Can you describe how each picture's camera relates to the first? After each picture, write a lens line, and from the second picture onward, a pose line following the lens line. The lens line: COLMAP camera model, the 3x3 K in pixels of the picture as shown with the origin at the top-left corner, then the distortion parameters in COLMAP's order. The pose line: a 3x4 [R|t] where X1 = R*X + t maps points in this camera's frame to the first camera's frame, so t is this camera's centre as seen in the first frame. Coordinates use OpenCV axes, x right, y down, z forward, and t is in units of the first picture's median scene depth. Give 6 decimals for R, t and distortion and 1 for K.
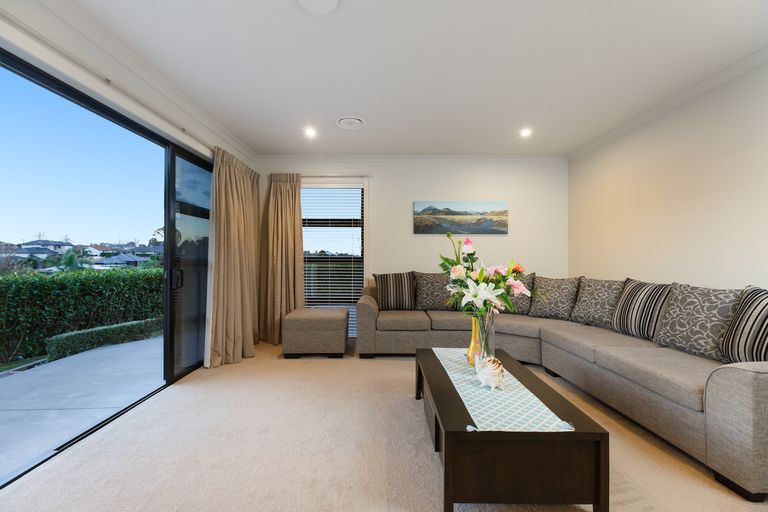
lens RADIAL K [[346.8, 0, 383.6], [0, 346.8, 256.1], [0, 0, 1]] dist [0.003604, 0.000277]
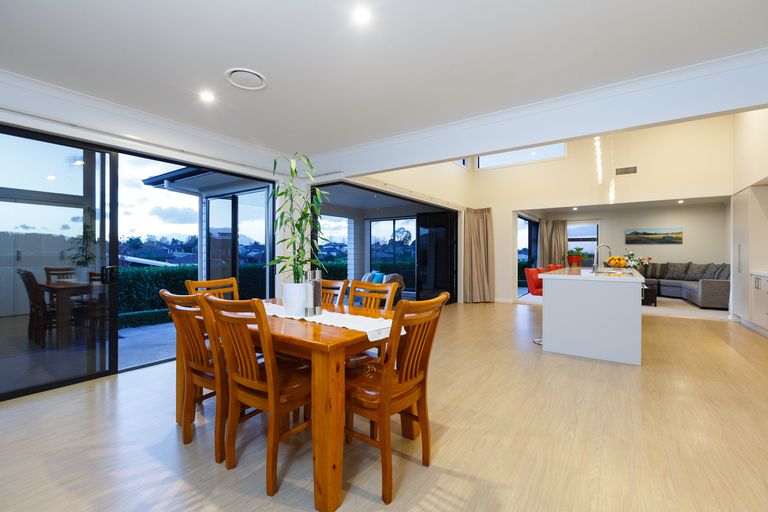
lens RADIAL K [[346.8, 0, 379.9], [0, 346.8, 254.3], [0, 0, 1]] dist [0.003604, 0.000277]
pose [[0.814735, -0.000201, -0.579834, 0.095153], [0.002025, 0.999995, 0.002498, -0.008721], [0.579831, -0.003209, 0.814731, -1.682893]]
